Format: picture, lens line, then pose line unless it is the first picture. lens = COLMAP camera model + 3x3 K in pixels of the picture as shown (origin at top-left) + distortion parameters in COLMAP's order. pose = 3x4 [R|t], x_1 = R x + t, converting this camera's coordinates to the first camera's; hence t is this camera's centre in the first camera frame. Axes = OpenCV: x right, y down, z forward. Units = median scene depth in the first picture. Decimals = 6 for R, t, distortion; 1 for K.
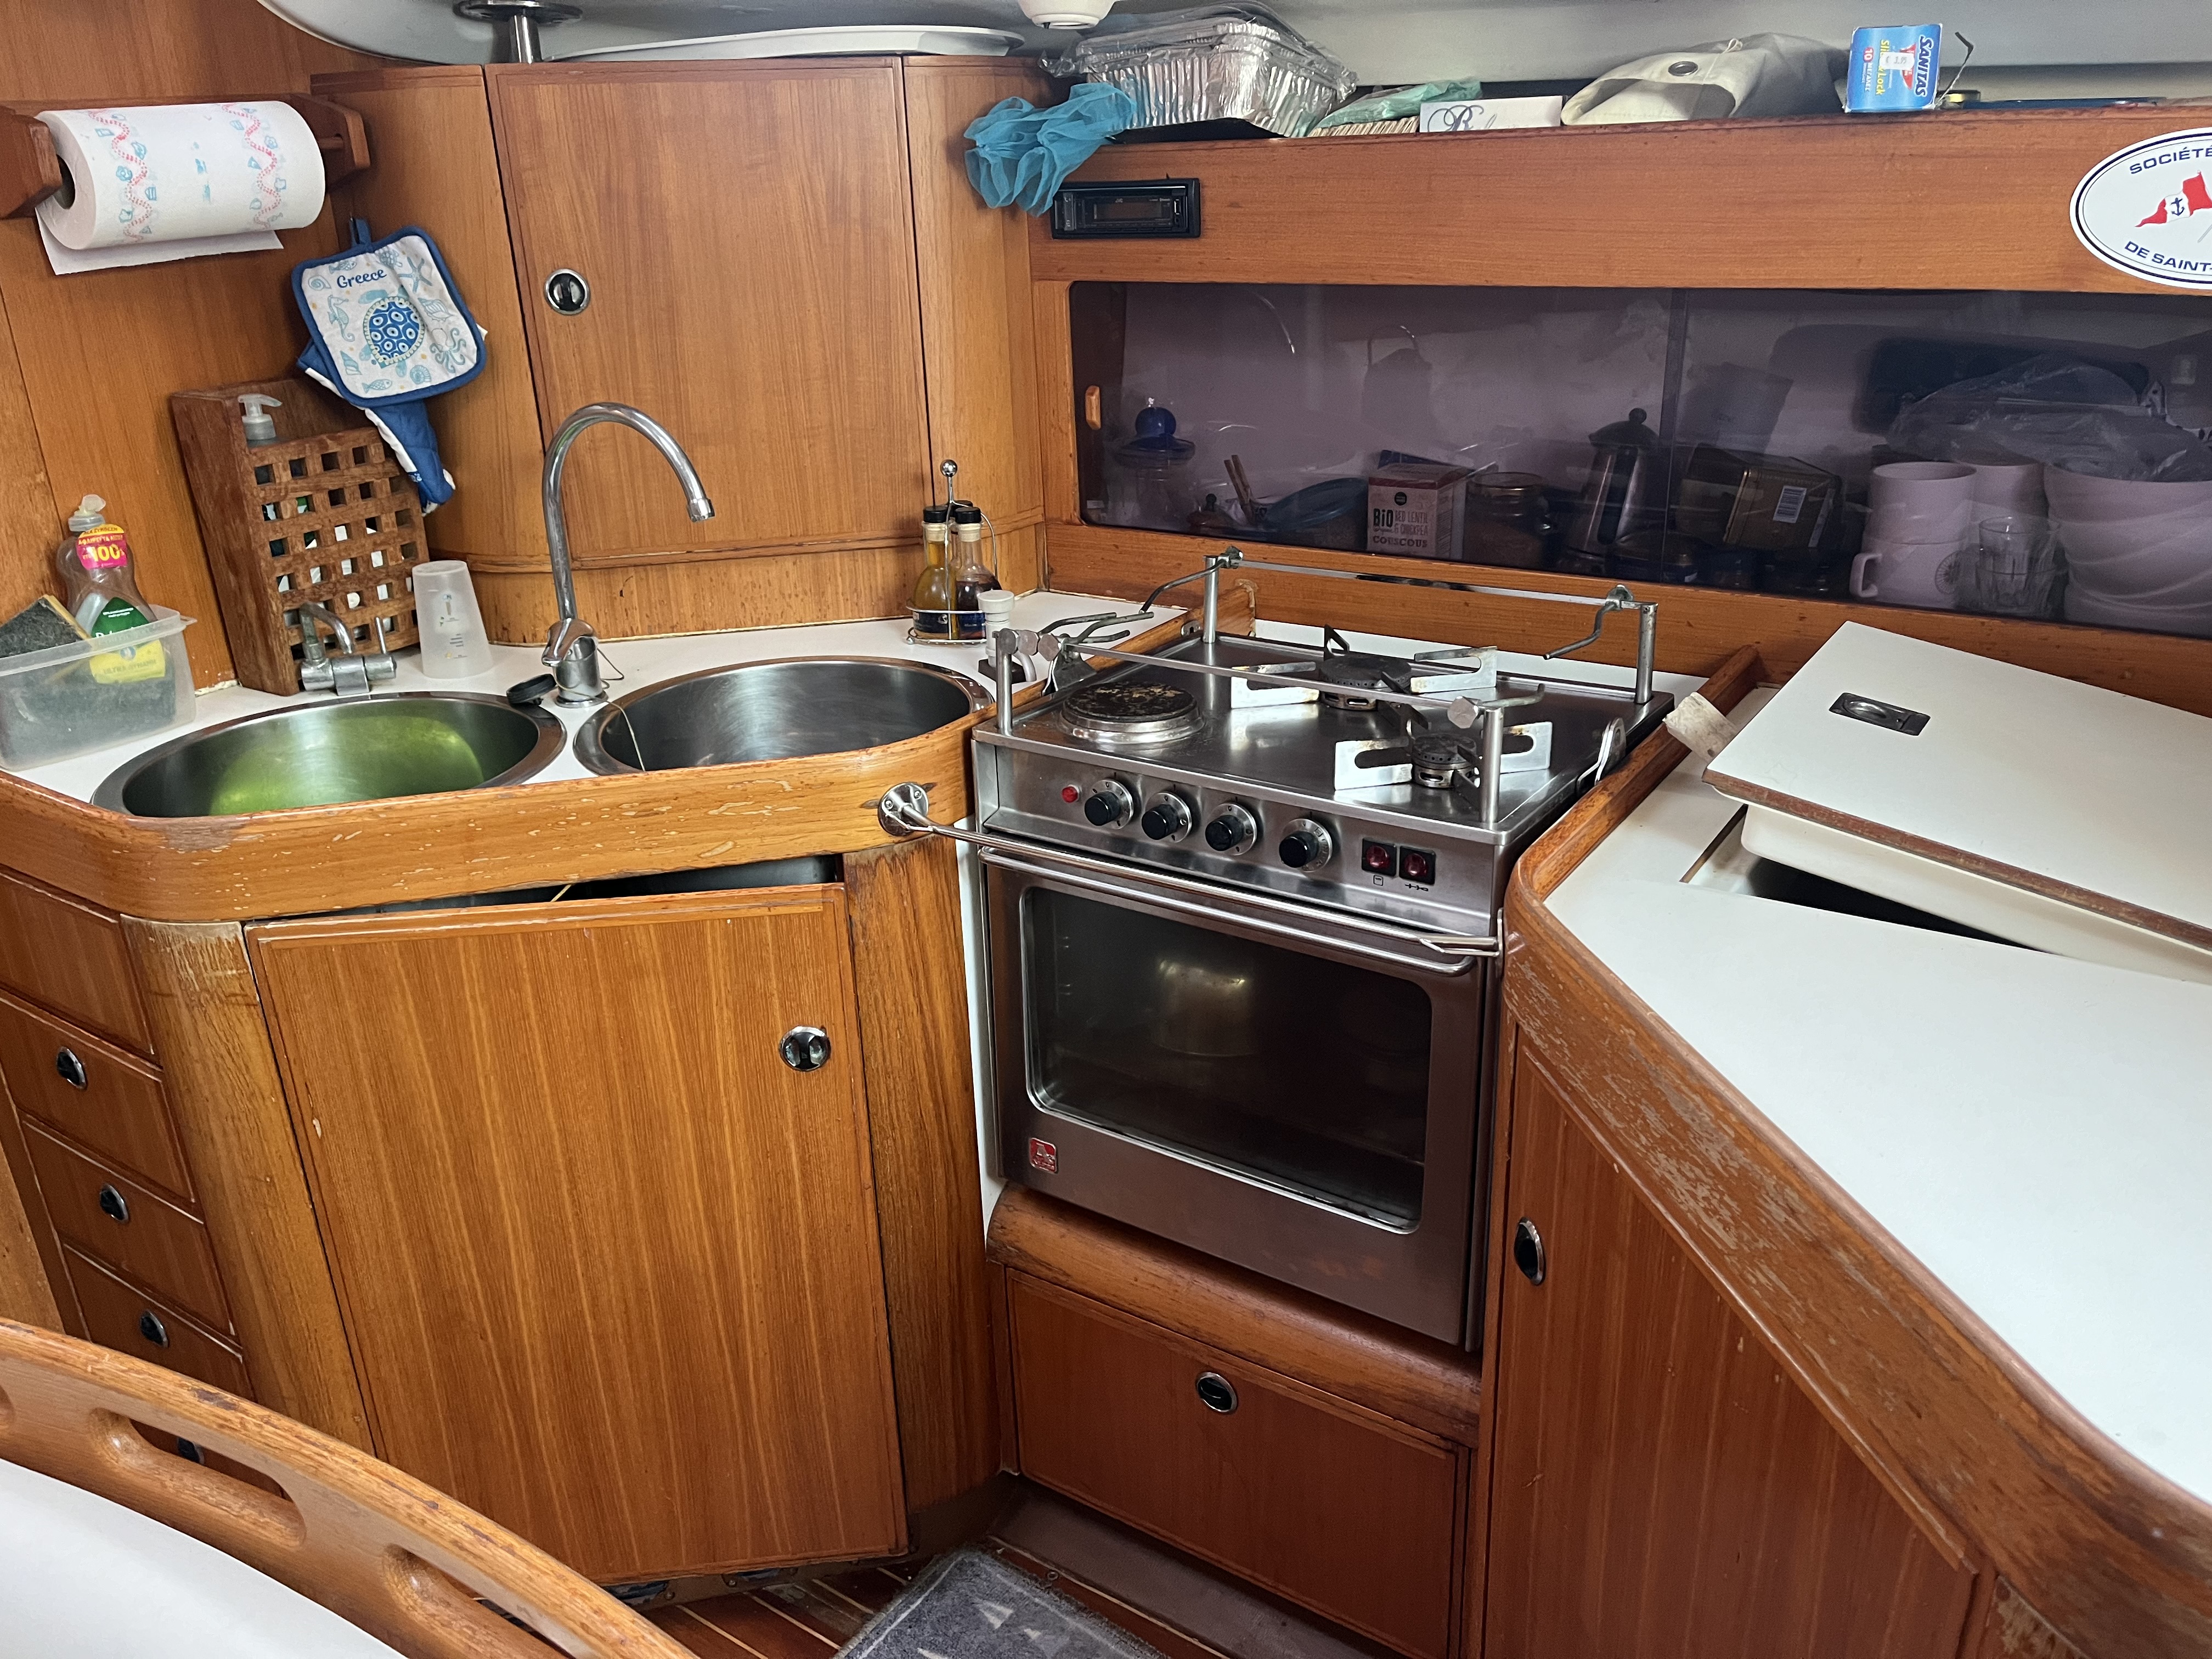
lens RADIAL K [[1673.5, 0, 1111.8], [0, 1673.5, 833.5], [0, 0, 1]] dist [0.005485, -0.016090]
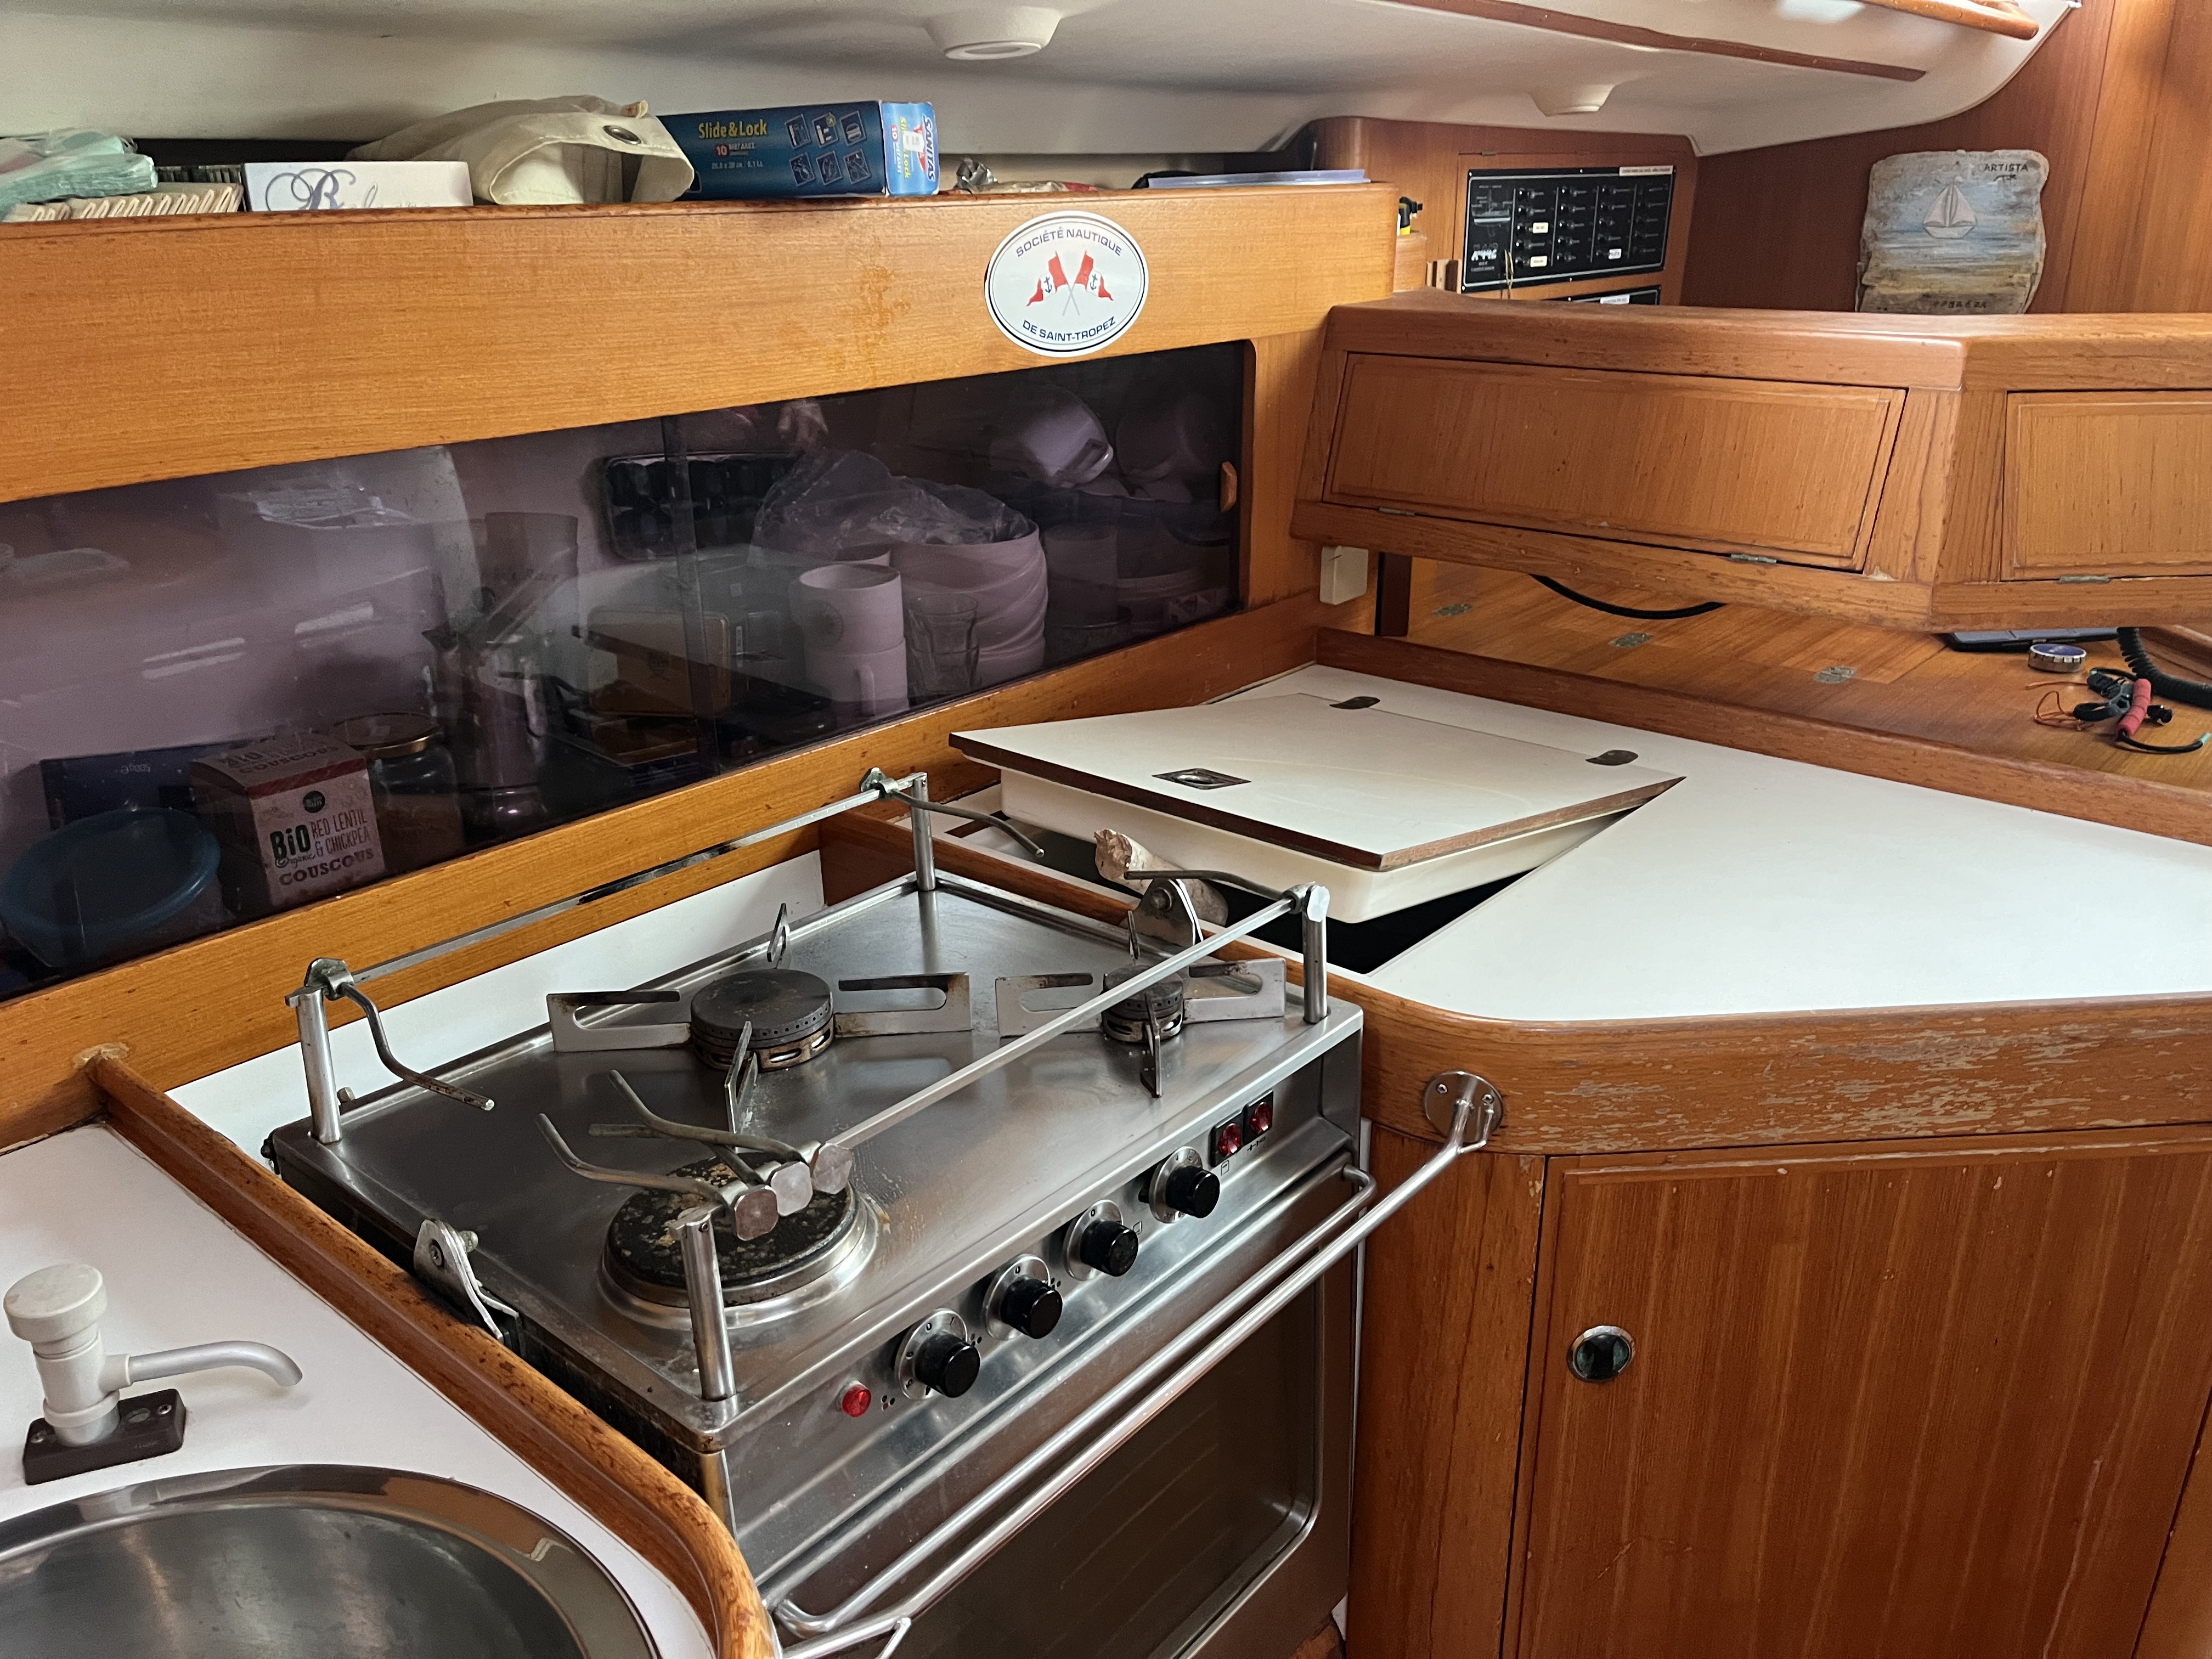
lens RADIAL K [[1673.5, 0, 1111.8], [0, 1673.5, 826.6], [0, 0, 1]] dist [0.005485, -0.016090]
pose [[0.110369, -0.330058, 0.937486, -0.434499], [0.381590, 0.885030, 0.266666, -0.286522], [-0.917719, 0.328303, 0.223626, 0.705356]]
